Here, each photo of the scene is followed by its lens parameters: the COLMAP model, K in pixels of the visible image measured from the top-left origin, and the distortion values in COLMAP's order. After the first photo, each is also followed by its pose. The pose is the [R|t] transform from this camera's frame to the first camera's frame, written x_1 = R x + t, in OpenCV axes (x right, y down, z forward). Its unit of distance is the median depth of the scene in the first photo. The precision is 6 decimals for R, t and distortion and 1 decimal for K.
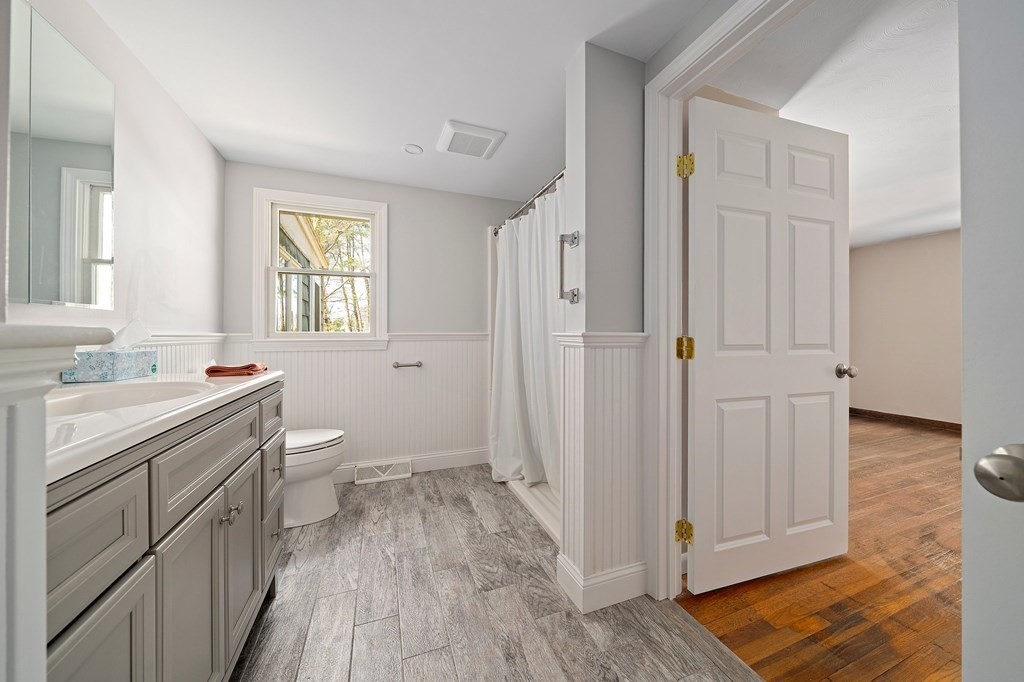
lens RADIAL K [[353.7, 0, 510.5], [0, 353.7, 336.0], [0, 0, 1]] dist [-0.006757, -0.000215]
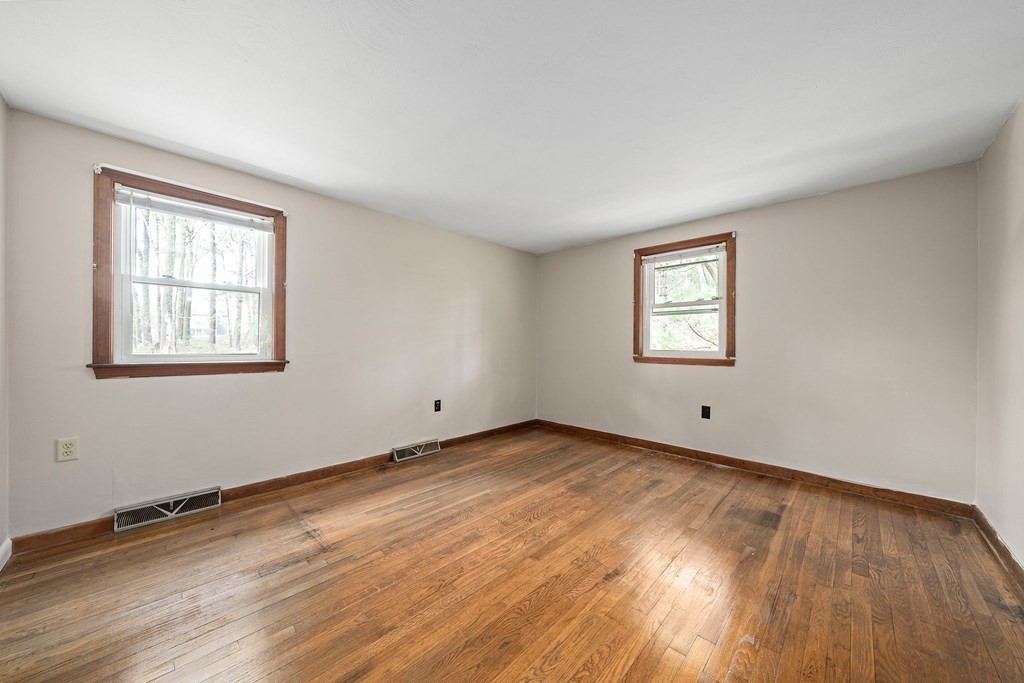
lens RADIAL K [[353.7, 0, 513.9], [0, 353.7, 343.5], [0, 0, 1]] dist [-0.006757, -0.000215]
pose [[0.903582, 0.003223, 0.428403, 0.941147], [-0.005117, 0.999982, 0.003270, -0.008968], [-0.428385, -0.005147, 0.903582, 0.287244]]
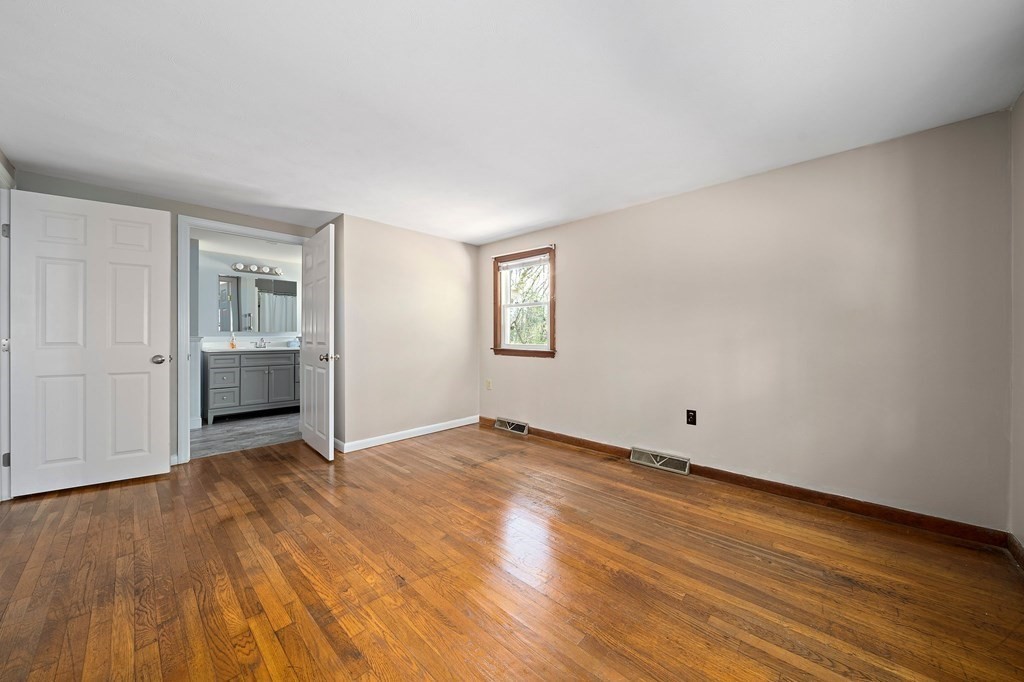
lens RADIAL K [[353.7, 0, 510.8], [0, 353.7, 339.8], [0, 0, 1]] dist [-0.006757, -0.000215]
pose [[0.447893, 0.005060, -0.894073, 2.039453], [0.001714, 0.999977, 0.006518, -0.006895], [0.894086, -0.004452, 0.447874, 0.700658]]
